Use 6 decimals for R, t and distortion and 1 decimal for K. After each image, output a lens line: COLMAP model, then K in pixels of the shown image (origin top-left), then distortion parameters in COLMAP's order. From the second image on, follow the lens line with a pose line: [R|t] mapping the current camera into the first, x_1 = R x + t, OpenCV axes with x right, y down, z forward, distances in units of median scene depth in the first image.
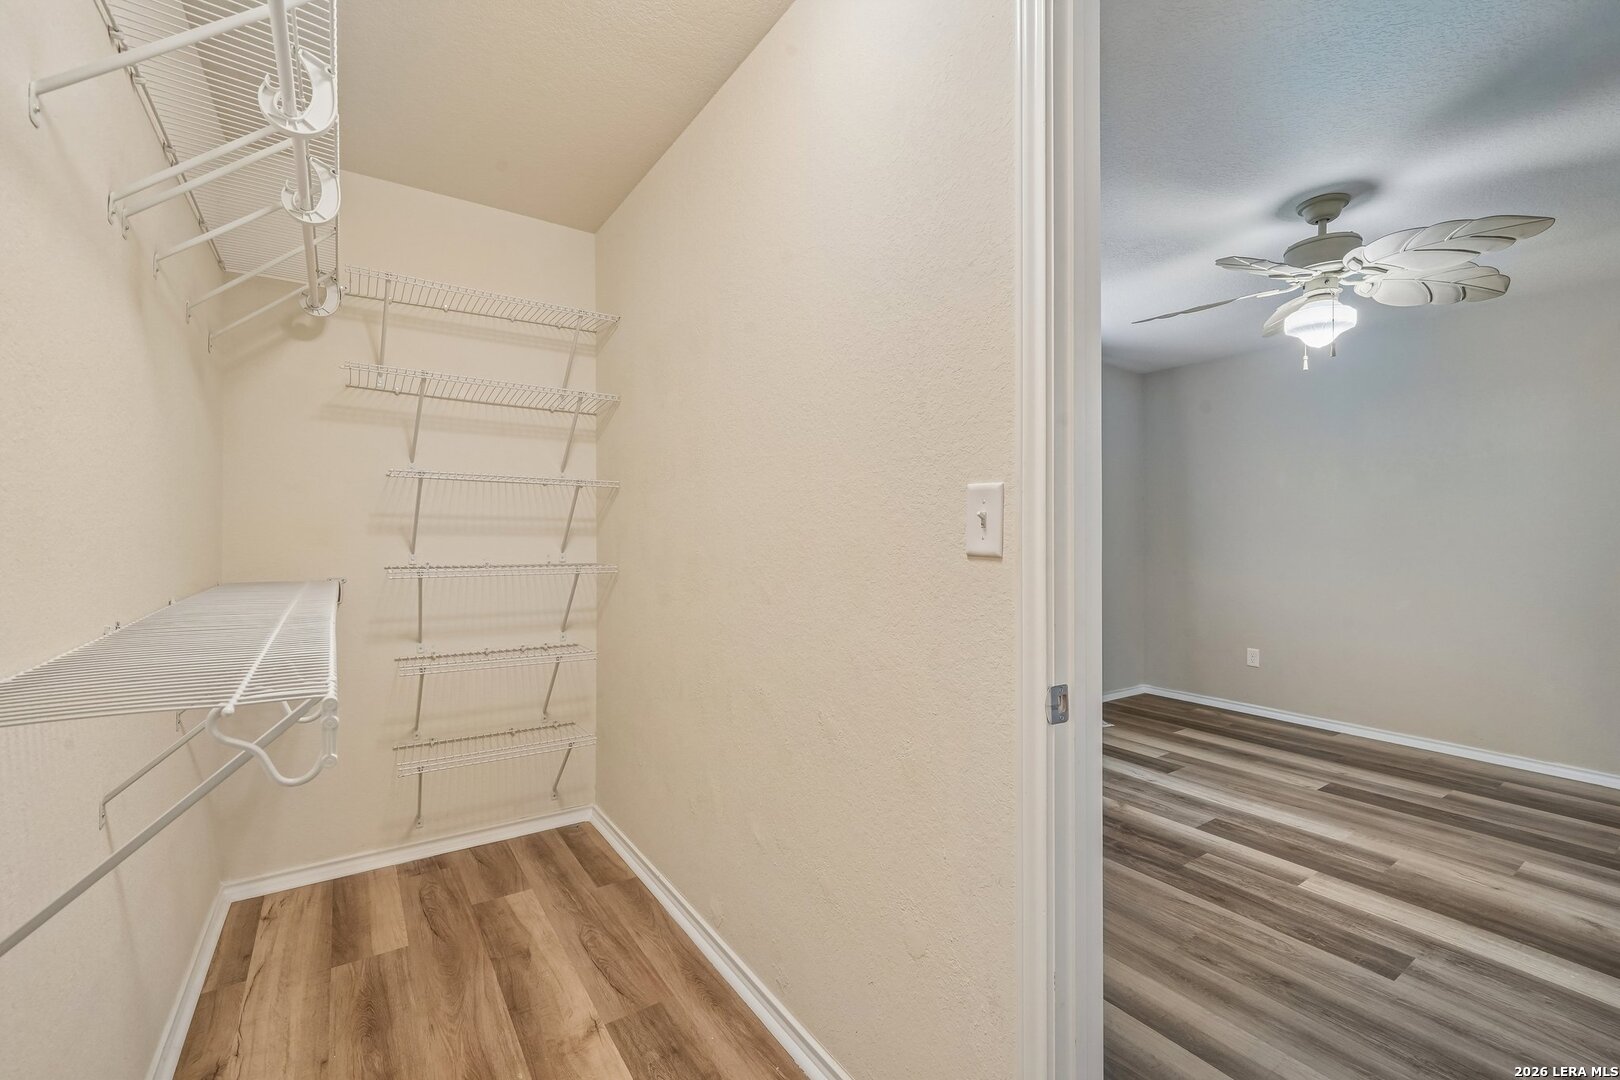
lens RADIAL K [[674.8, 0, 810.4], [0, 674.8, 531.4], [0, 0, 1]] dist [0.001993, 0.000623]
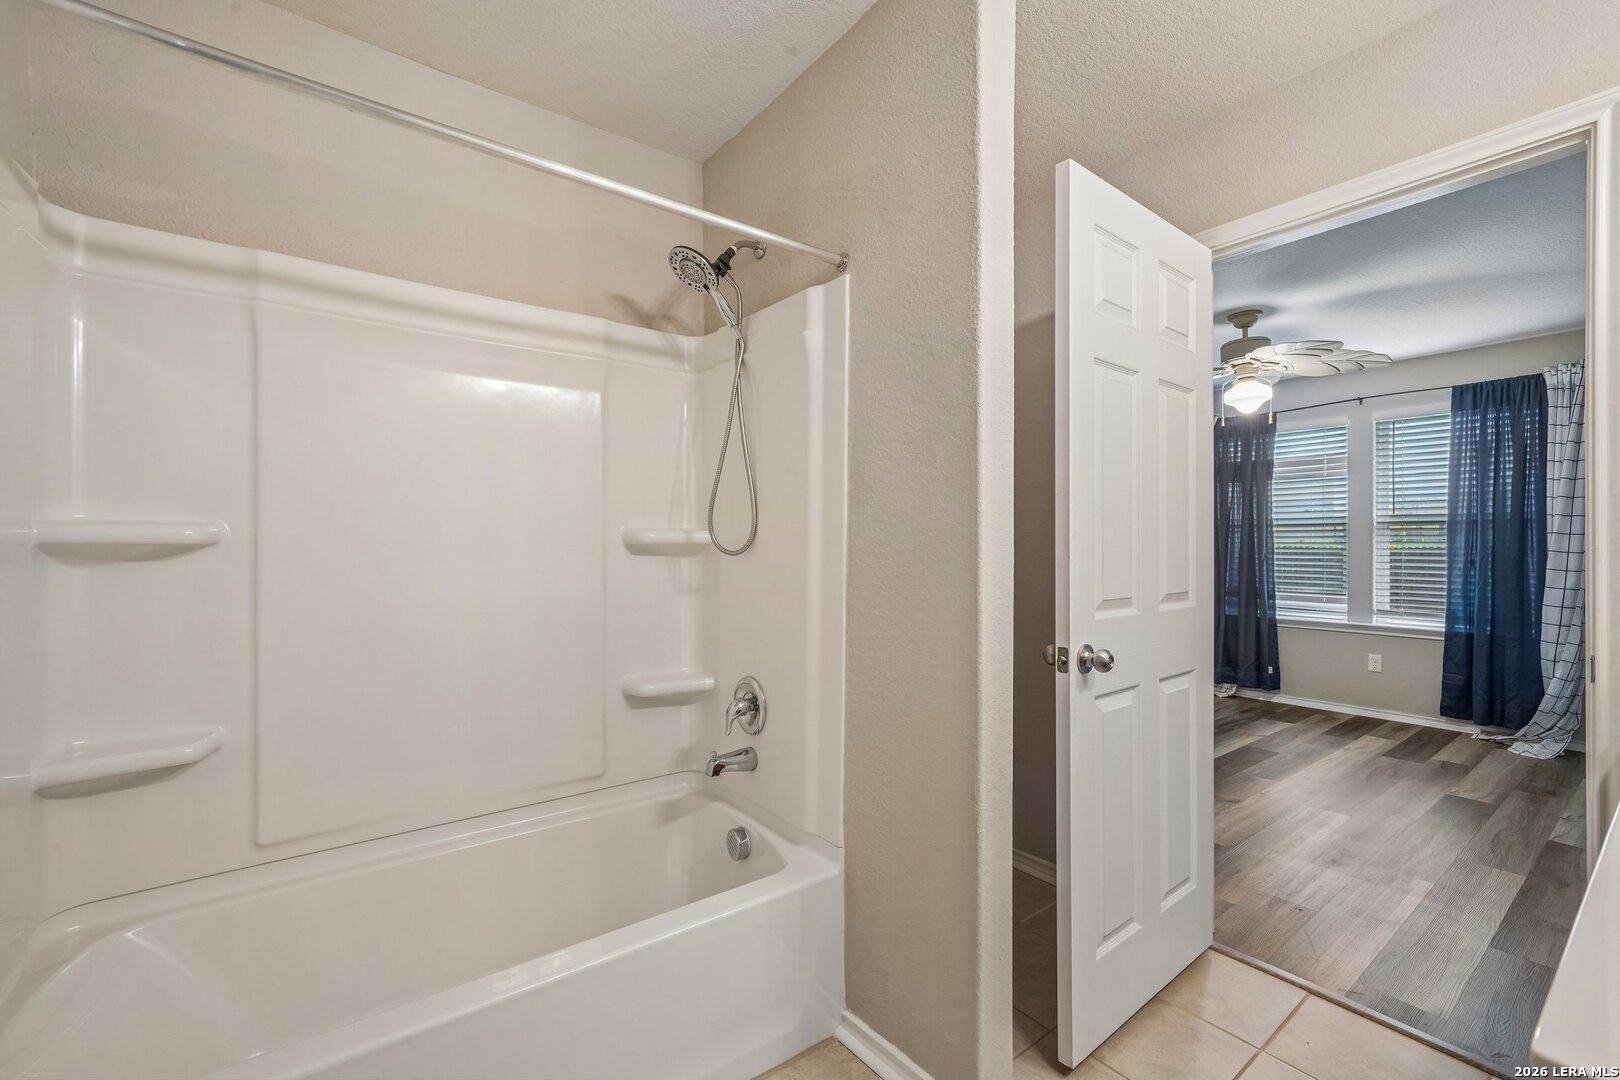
lens RADIAL K [[675.8, 0, 809.0], [0, 675.8, 544.3], [0, 0, 1]] dist [0.001917, 0.000238]
pose [[0.054611, -0.004430, -0.998498, 1.962464], [0.000727, 0.999990, -0.004397, 0.014890], [0.998507, -0.000486, 0.054614, -0.009412]]
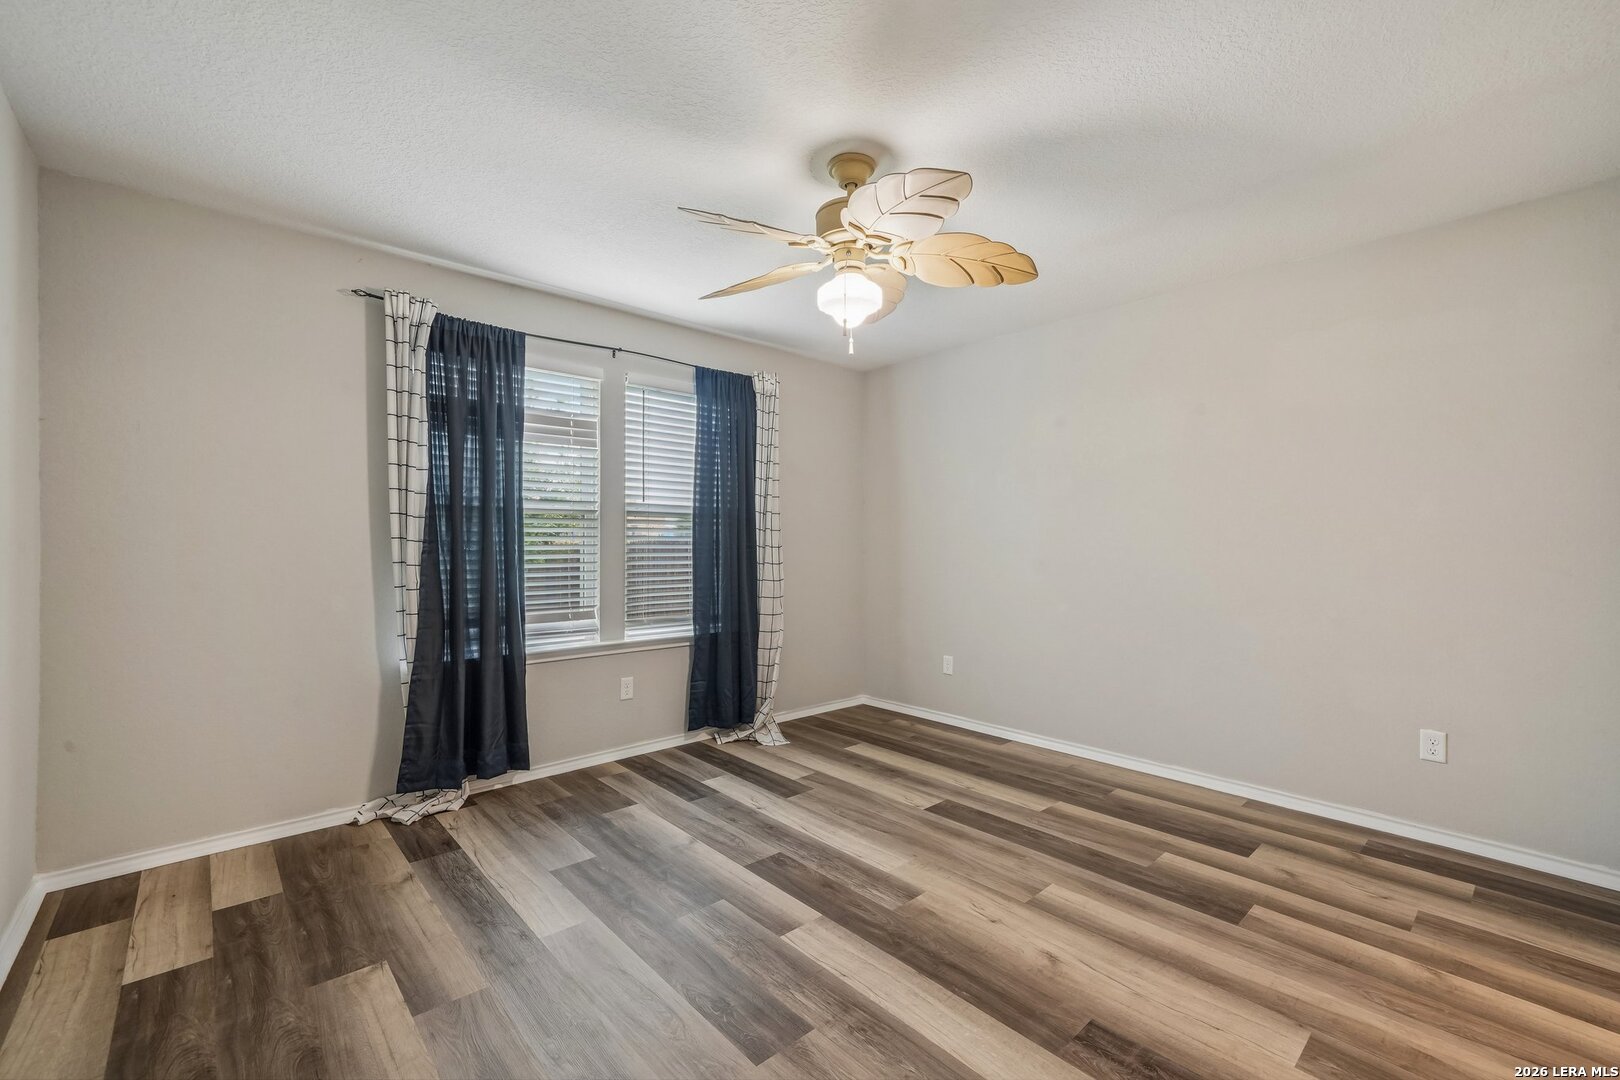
lens RADIAL K [[675.8, 0, 809.0], [0, 675.8, 544.3], [0, 0, 1]] dist [0.001917, 0.000238]
pose [[0.990667, -0.003883, 0.136250, 0.534518], [0.002665, 0.999955, 0.009120, 0.006411], [-0.136279, -0.008672, 0.990633, 0.109011]]
